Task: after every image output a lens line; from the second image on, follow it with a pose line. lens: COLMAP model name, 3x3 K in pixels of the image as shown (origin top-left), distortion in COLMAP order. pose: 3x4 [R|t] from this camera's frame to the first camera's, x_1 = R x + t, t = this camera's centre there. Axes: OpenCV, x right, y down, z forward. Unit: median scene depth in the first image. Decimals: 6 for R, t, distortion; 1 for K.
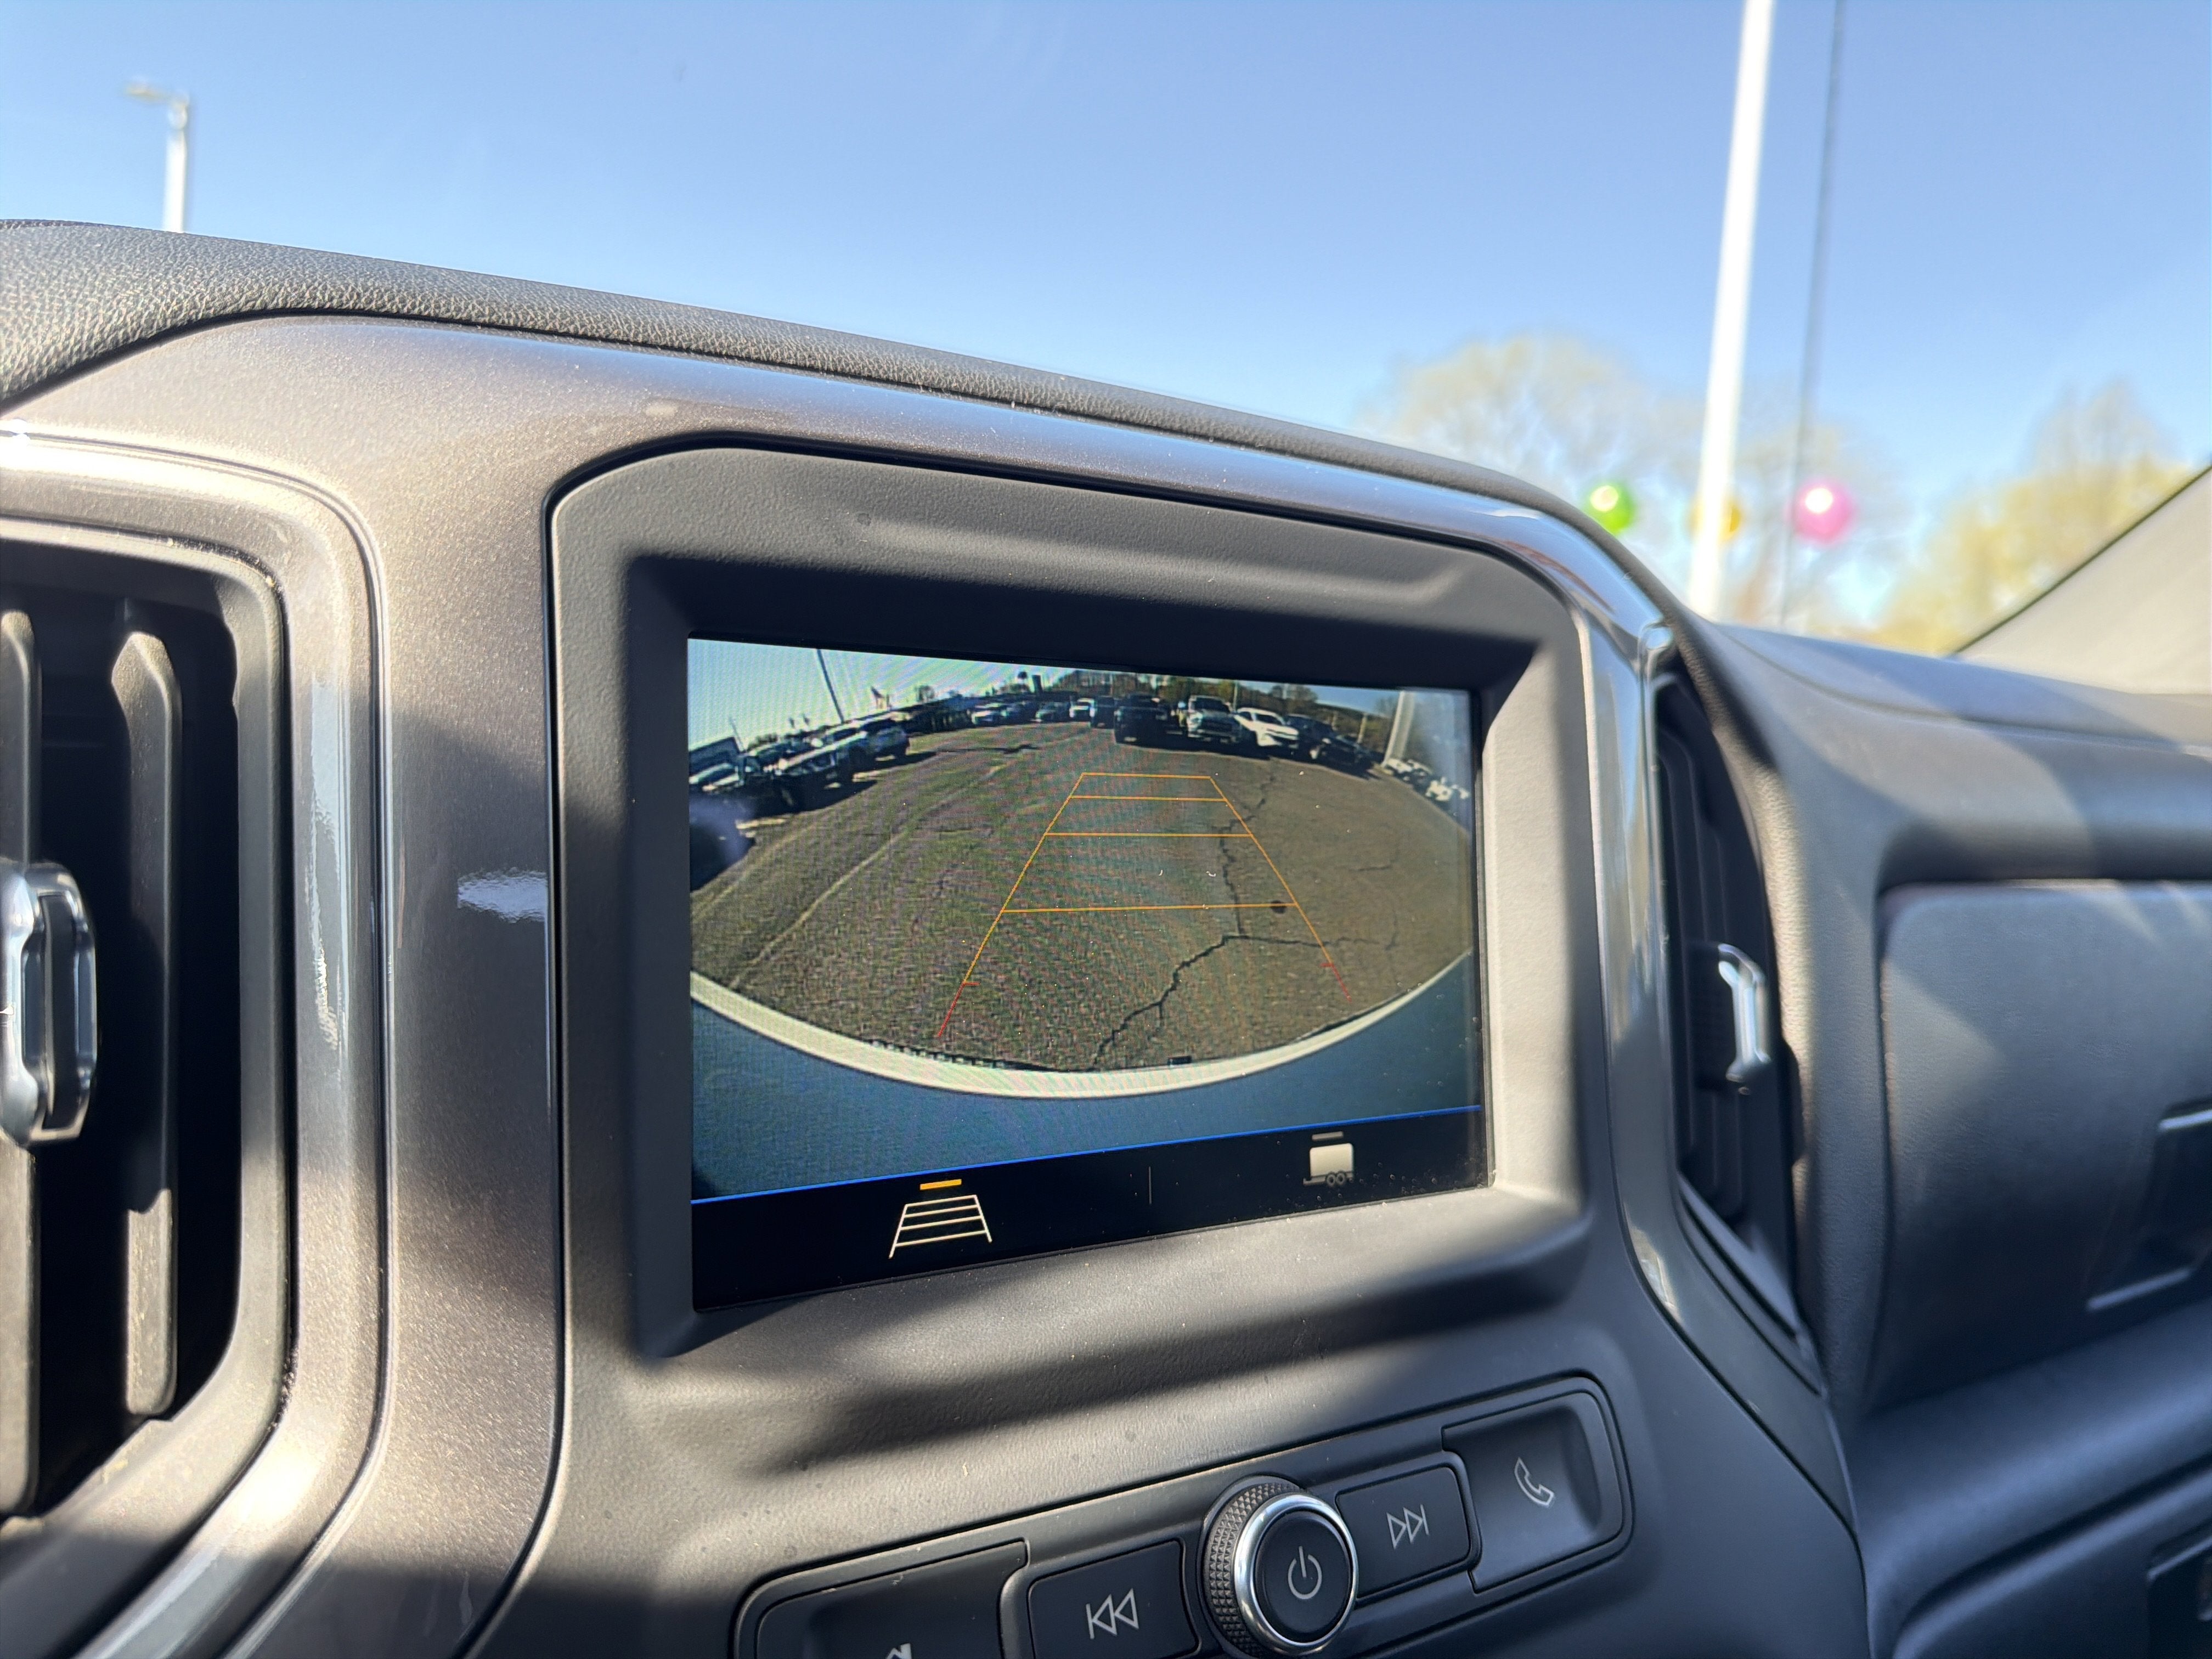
lens RADIAL K [[1570.9, 0, 1098.0], [0, 1570.9, 822.6], [0, 0, 1]] dist [0.014890, 0.000390]
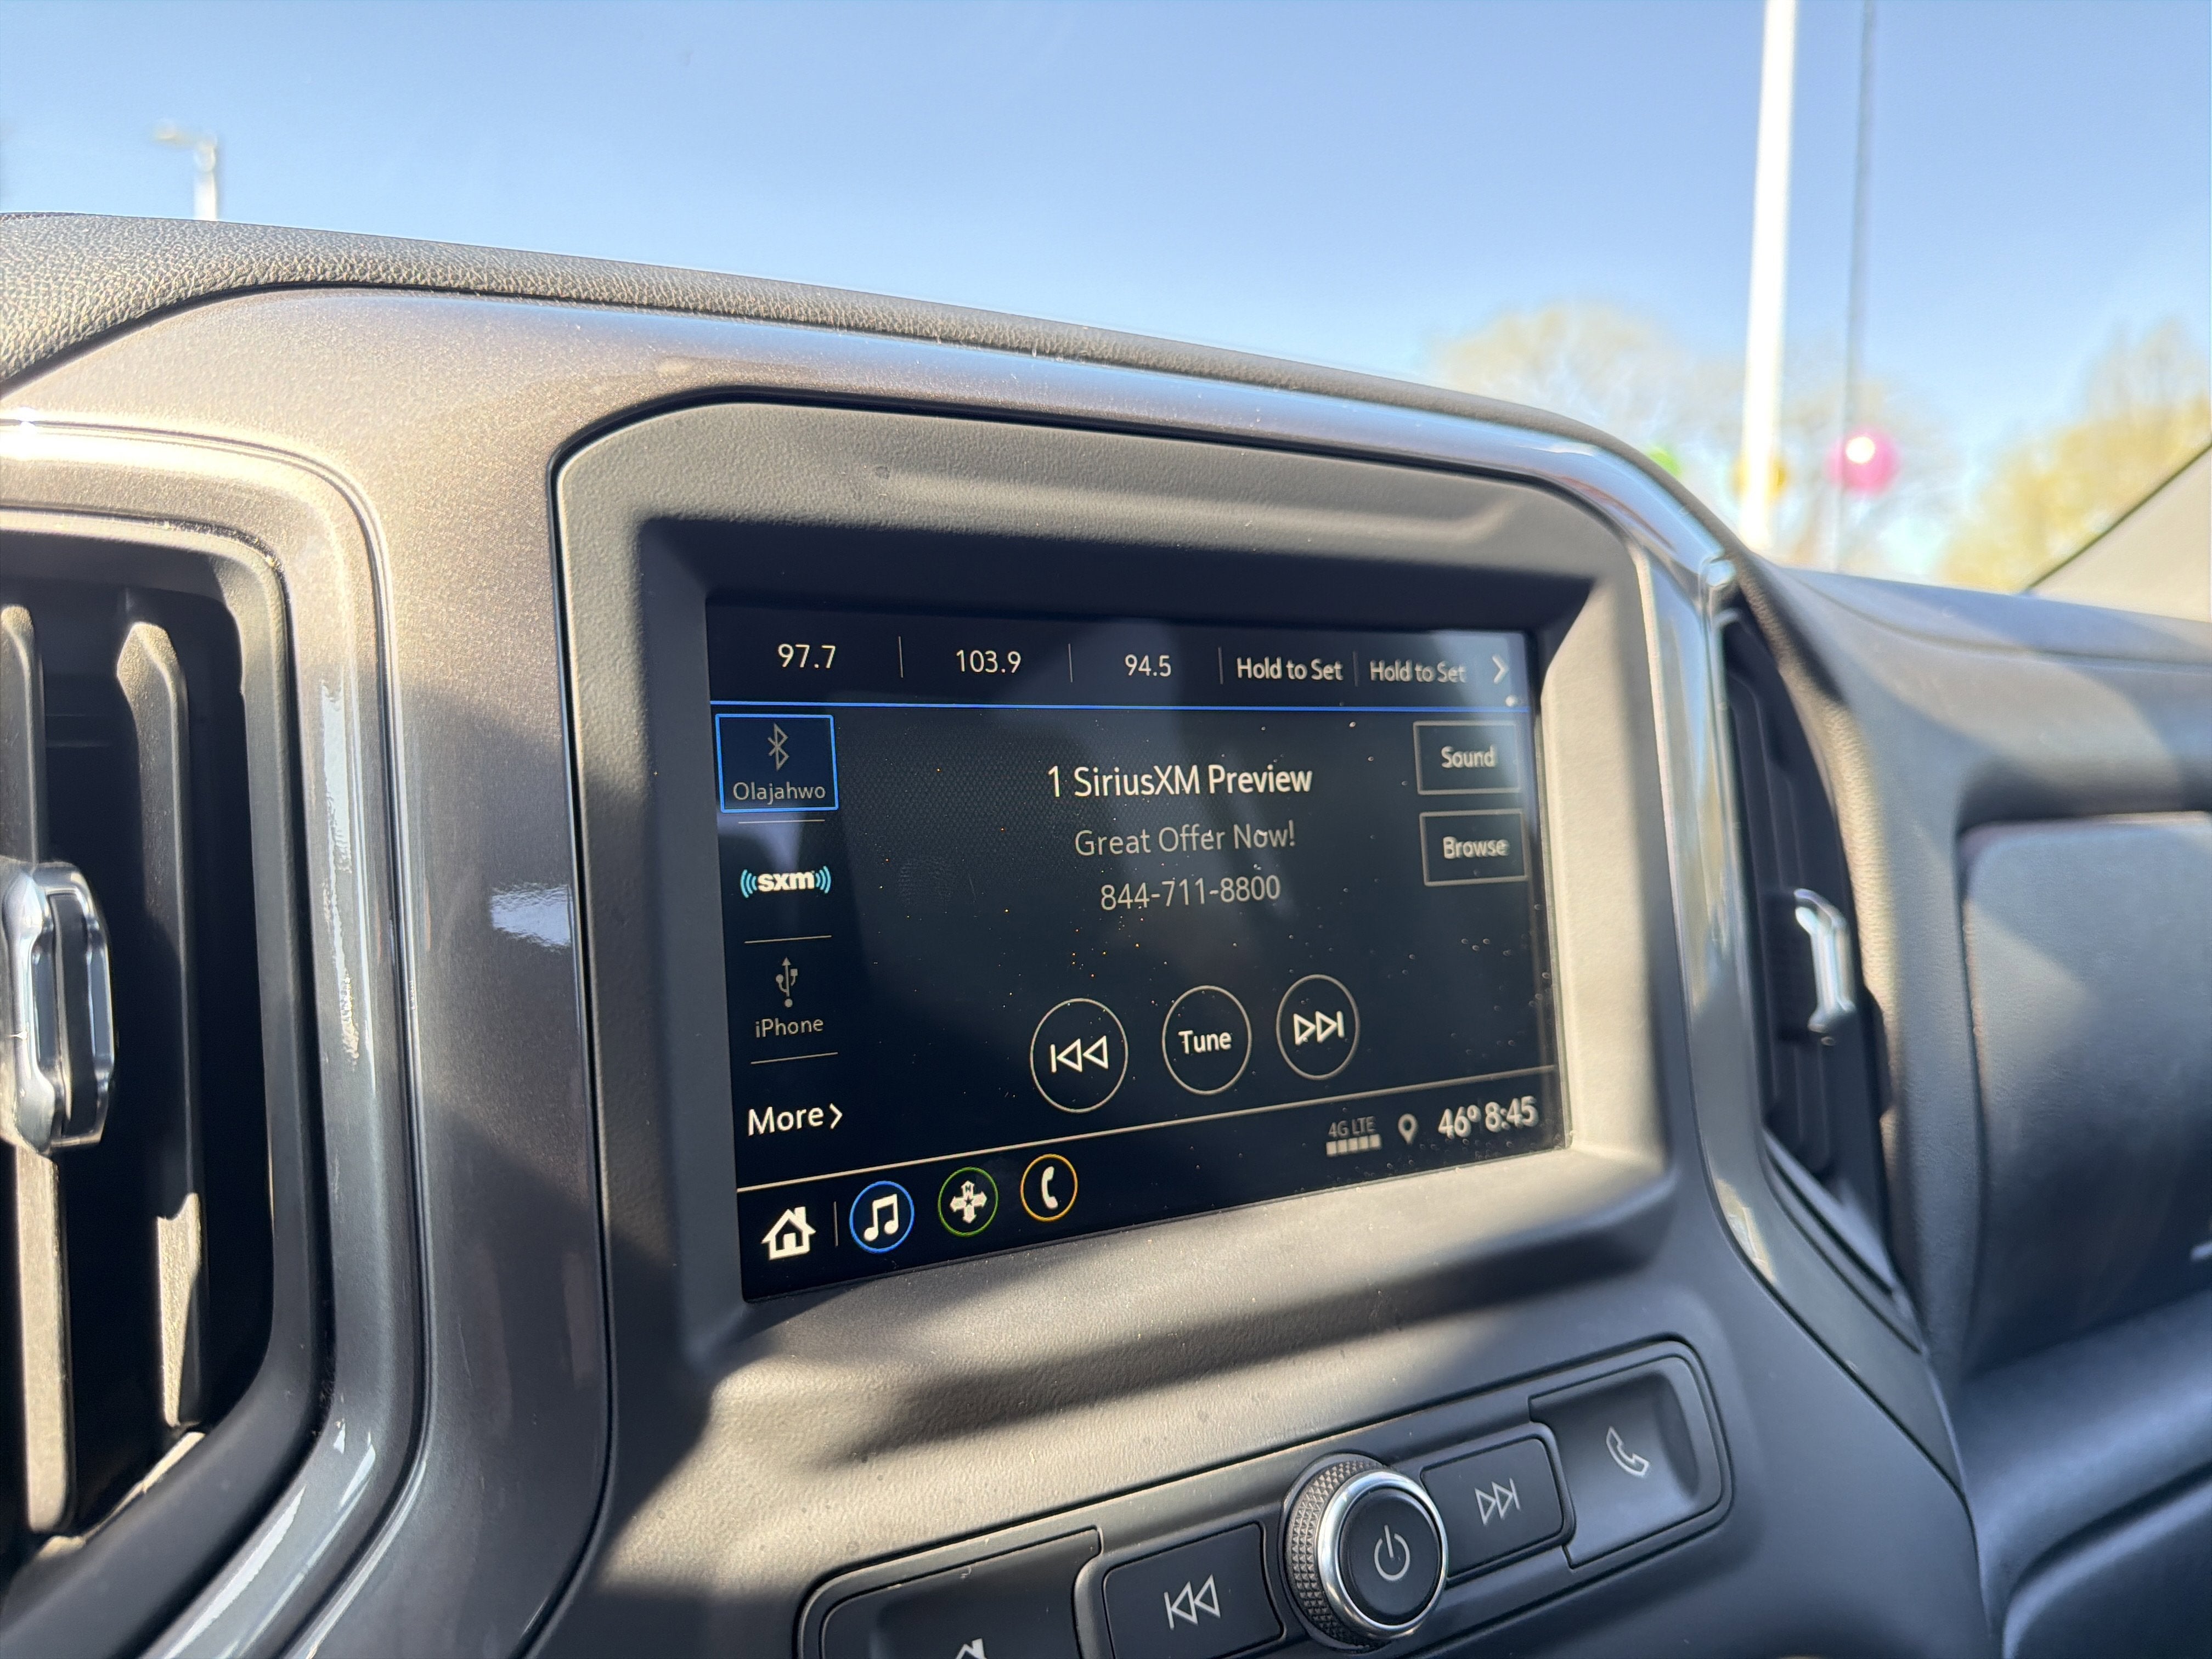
lens RADIAL K [[1573.0, 0, 1106.0], [0, 1573.0, 829.5], [0, 0, 1]] dist [0.013785, -0.000772]
pose [[0.998692, -0.043743, -0.026455, 0.002475], [0.043942, 0.999010, 0.006984, 0.021901], [0.026124, -0.008137, 0.999626, 0.039941]]
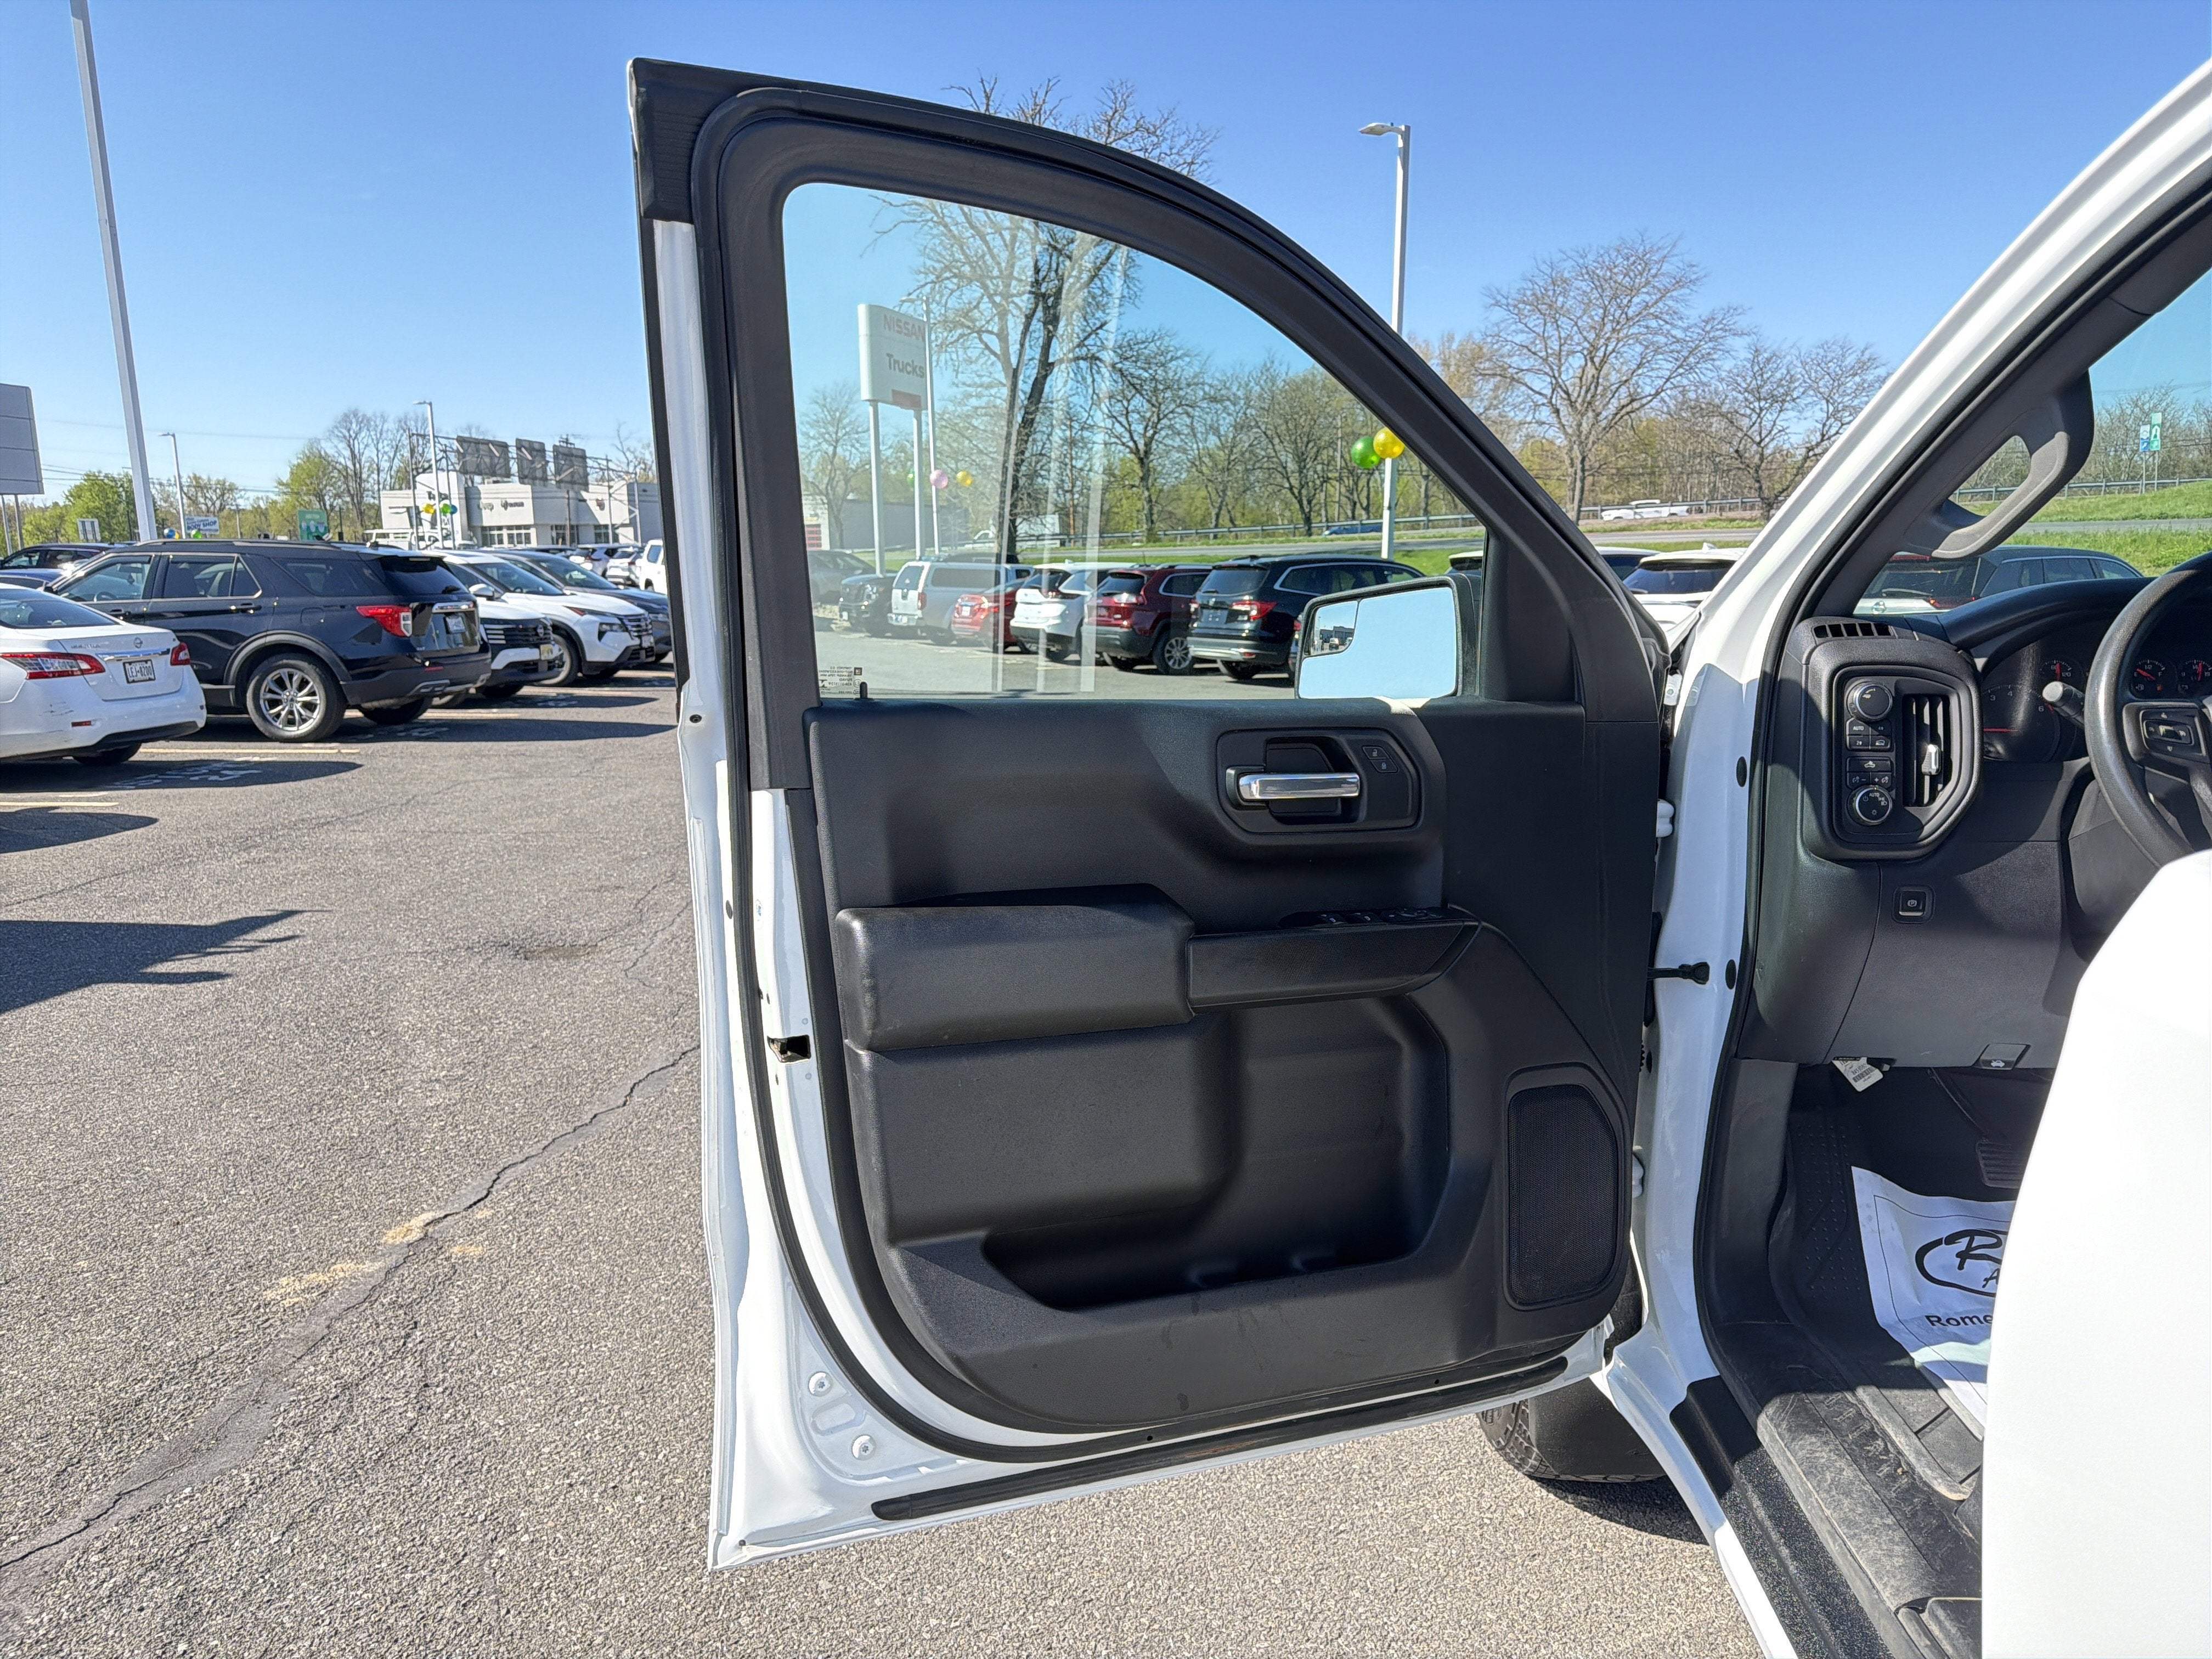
lens RADIAL K [[1547.4, 0, 1117.1], [0, 1547.4, 847.2], [0, 0, 1]] dist [0.160599, -0.312307]
pose [[0.802394, 0.031234, -0.595976, -0.985777], [0.014040, 0.997365, 0.071174, 0.136452], [0.596629, -0.065477, 0.799842, -7.881705]]
